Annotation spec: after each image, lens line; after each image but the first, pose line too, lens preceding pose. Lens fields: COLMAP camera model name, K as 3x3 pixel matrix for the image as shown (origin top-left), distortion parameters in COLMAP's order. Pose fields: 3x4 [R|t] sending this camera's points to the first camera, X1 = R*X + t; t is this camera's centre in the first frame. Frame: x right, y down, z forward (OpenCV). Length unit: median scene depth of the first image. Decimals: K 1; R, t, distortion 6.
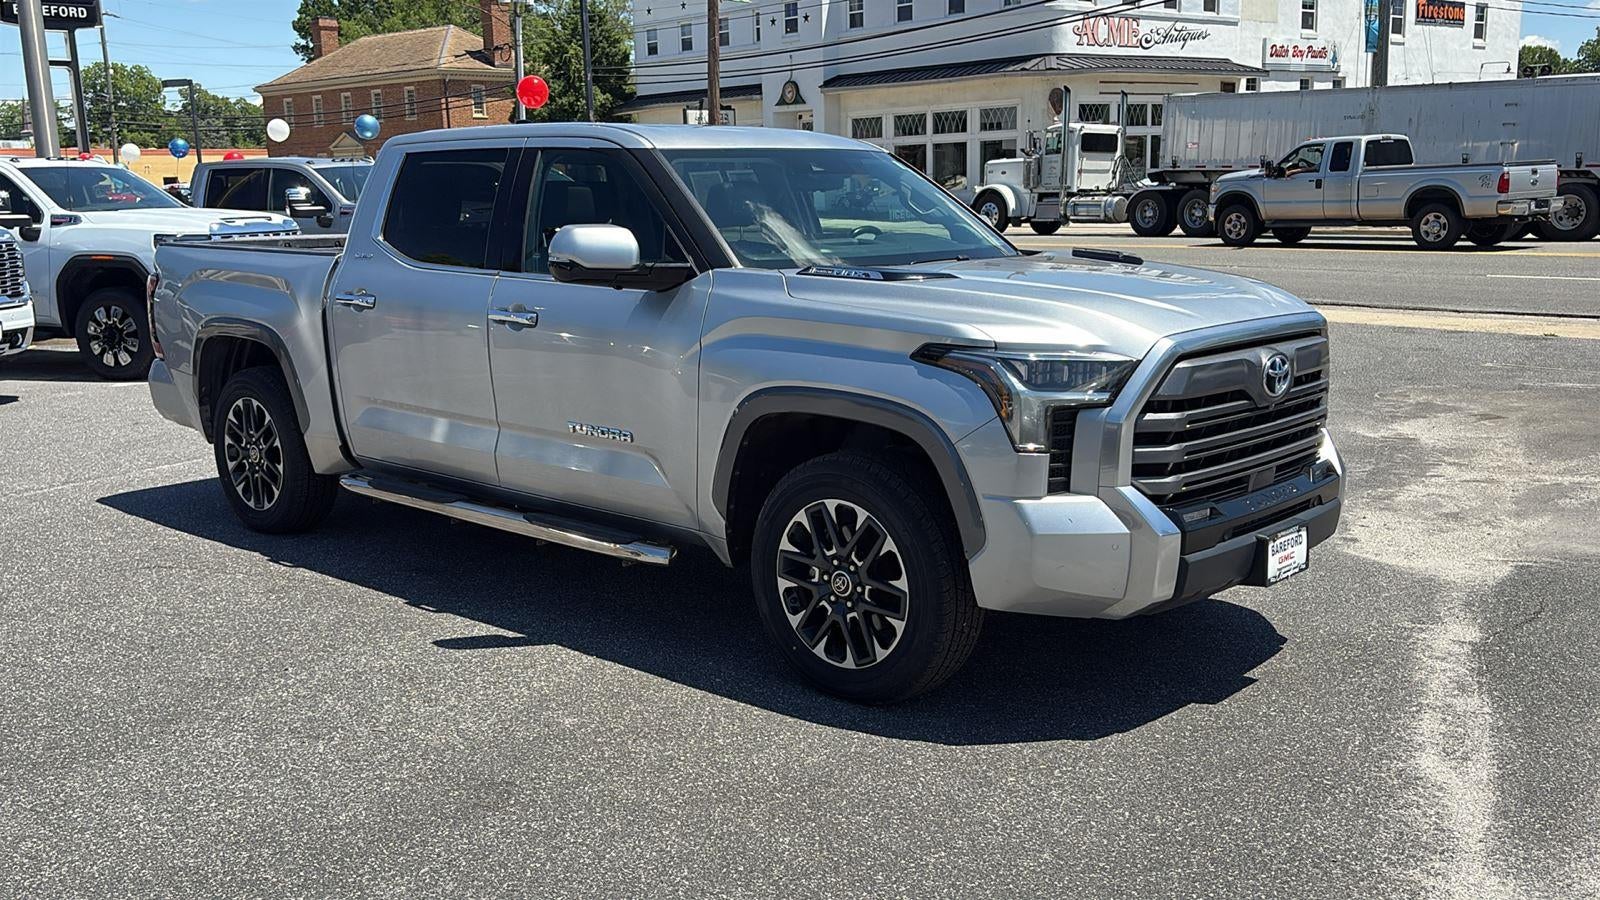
lens RADIAL K [[1503.4, 0, 788.6], [0, 1503.4, 482.9], [0, 0, 1]] dist [0.069419, -0.116144]
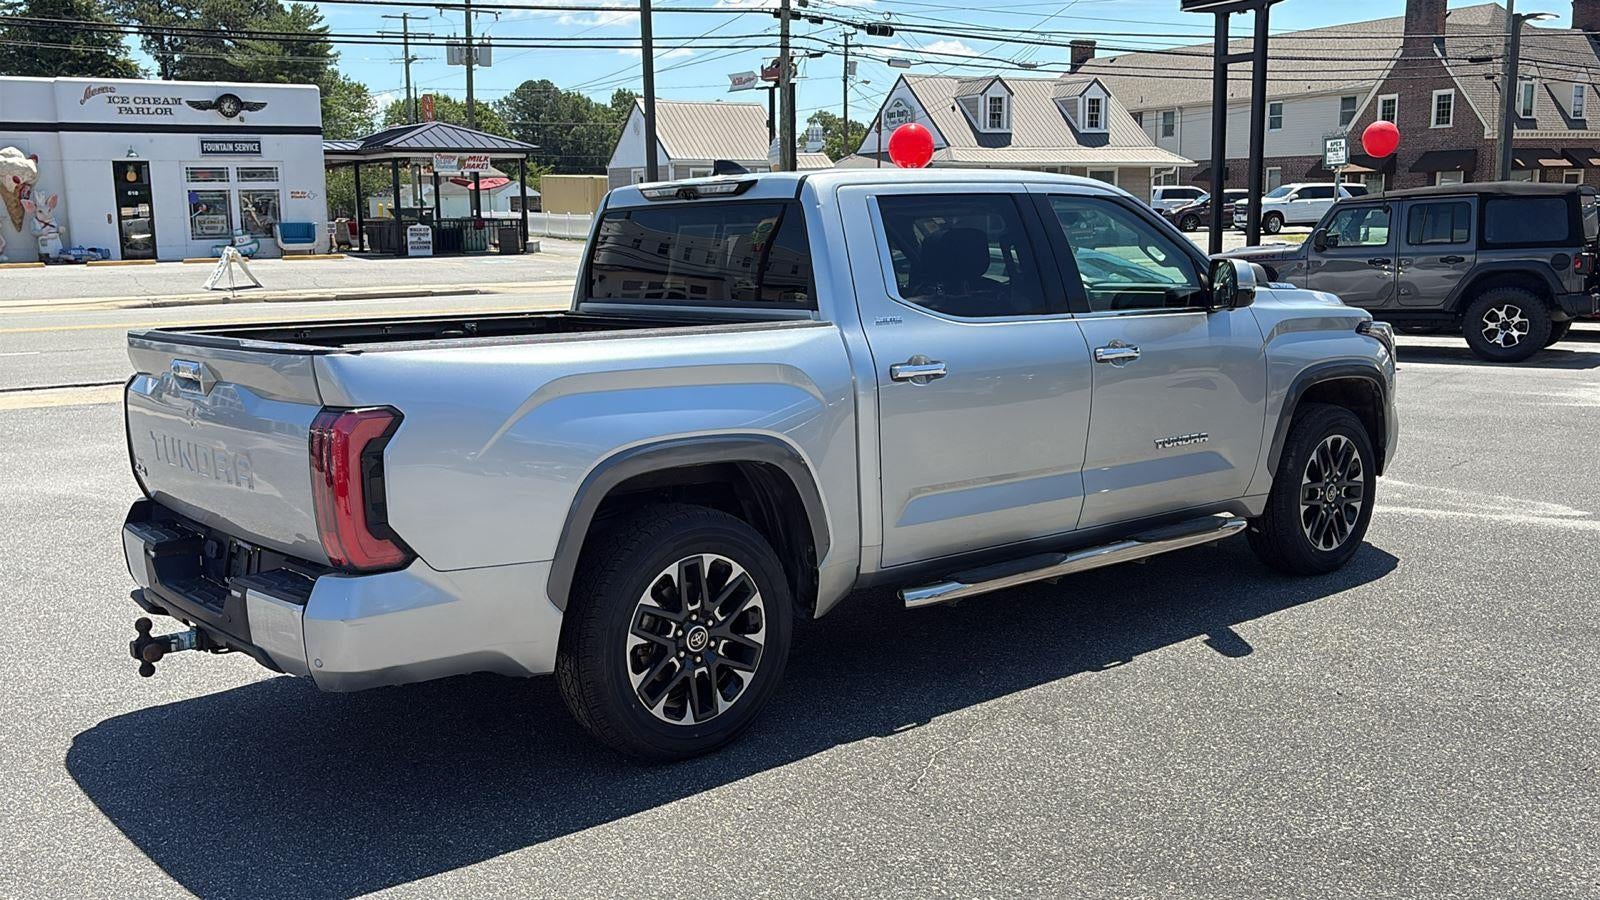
lens RADIAL K [[1486.3, 0, 773.1], [0, 1486.3, 446.4], [0, 0, 1]] dist [0.088811, -0.139890]
pose [[0.136643, -0.131329, 0.981877, -1.195759], [0.212590, 0.971968, 0.100419, -0.195098], [-0.967540, 0.195016, 0.160731, 1.039248]]
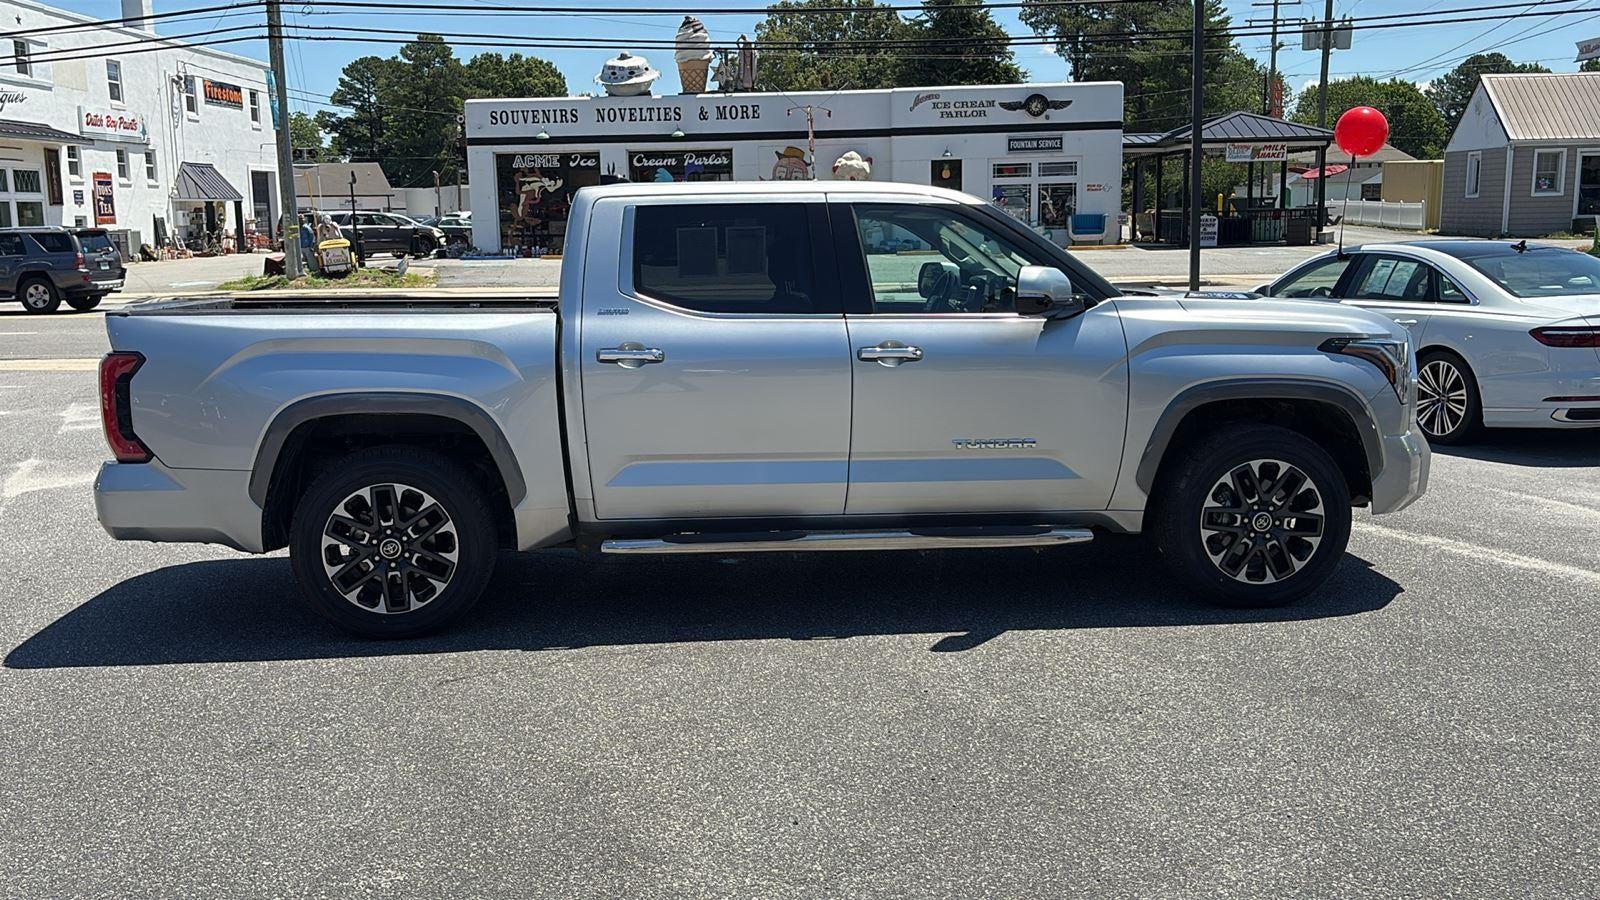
lens RADIAL K [[1488.6, 0, 785.4], [0, 1488.6, 454.7], [0, 0, 1]] dist [0.060199, -0.088968]
pose [[0.668811, -0.103899, 0.736137, -1.007518], [0.150088, 0.988668, 0.003180, -0.050298], [-0.728125, 0.108358, 0.676825, 0.316132]]
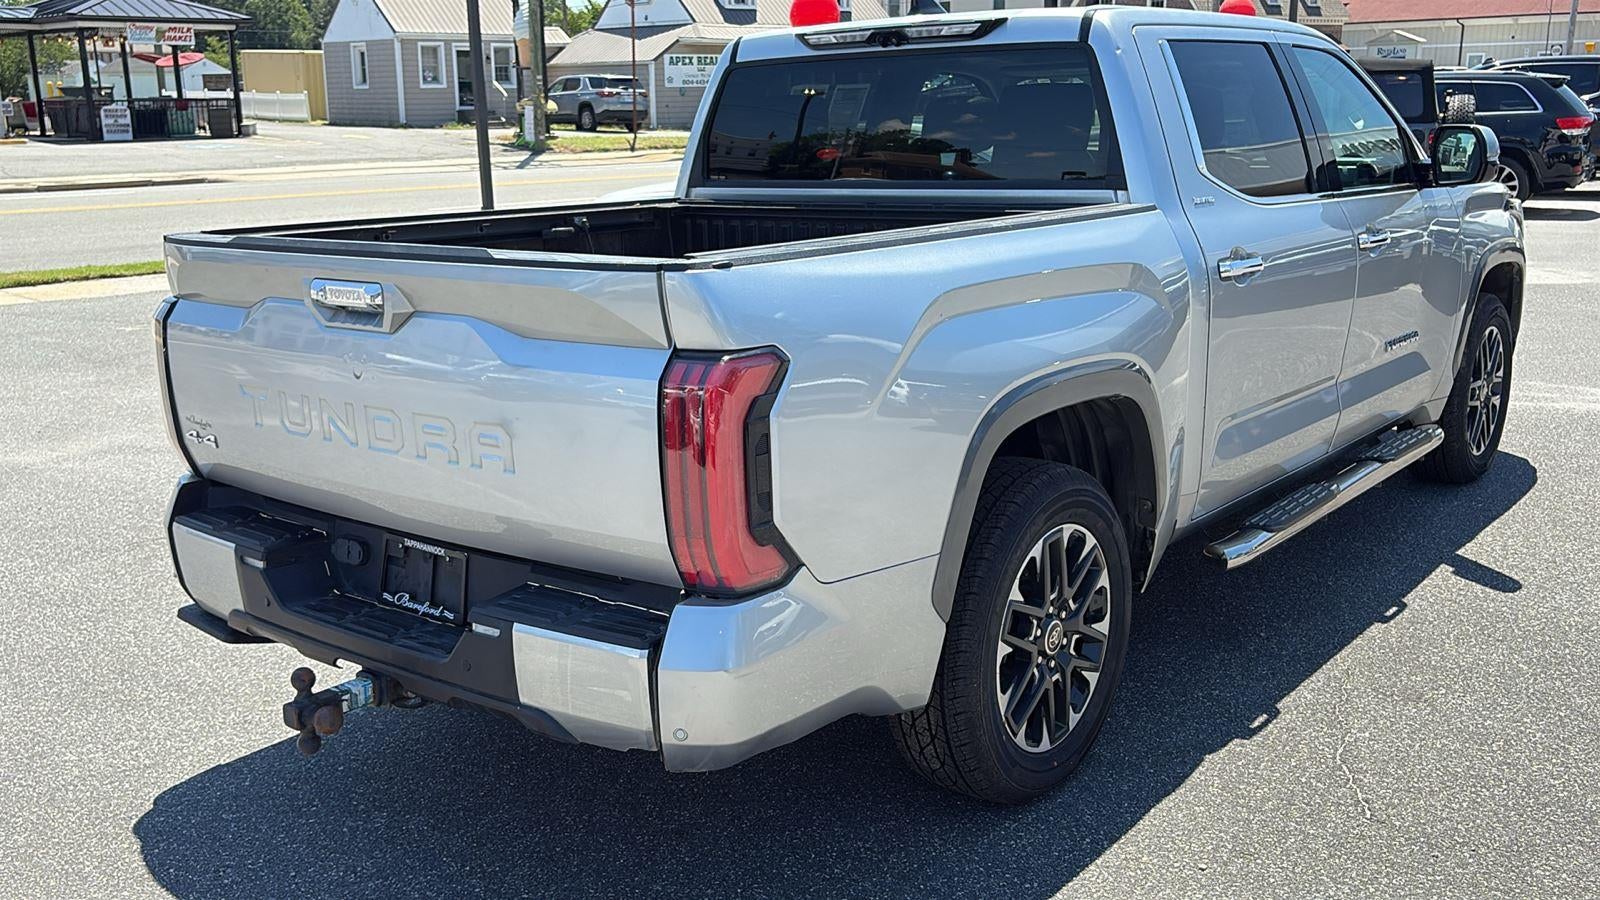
lens RADIAL K [[1488.6, 0, 785.4], [0, 1488.6, 454.7], [0, 0, 1]] dist [0.060199, -0.088968]
pose [[-0.069272, -0.211252, 0.974974, -0.991818], [0.218737, 0.950323, 0.221452, -0.248637], [-0.973322, 0.228603, -0.019622, 1.326061]]
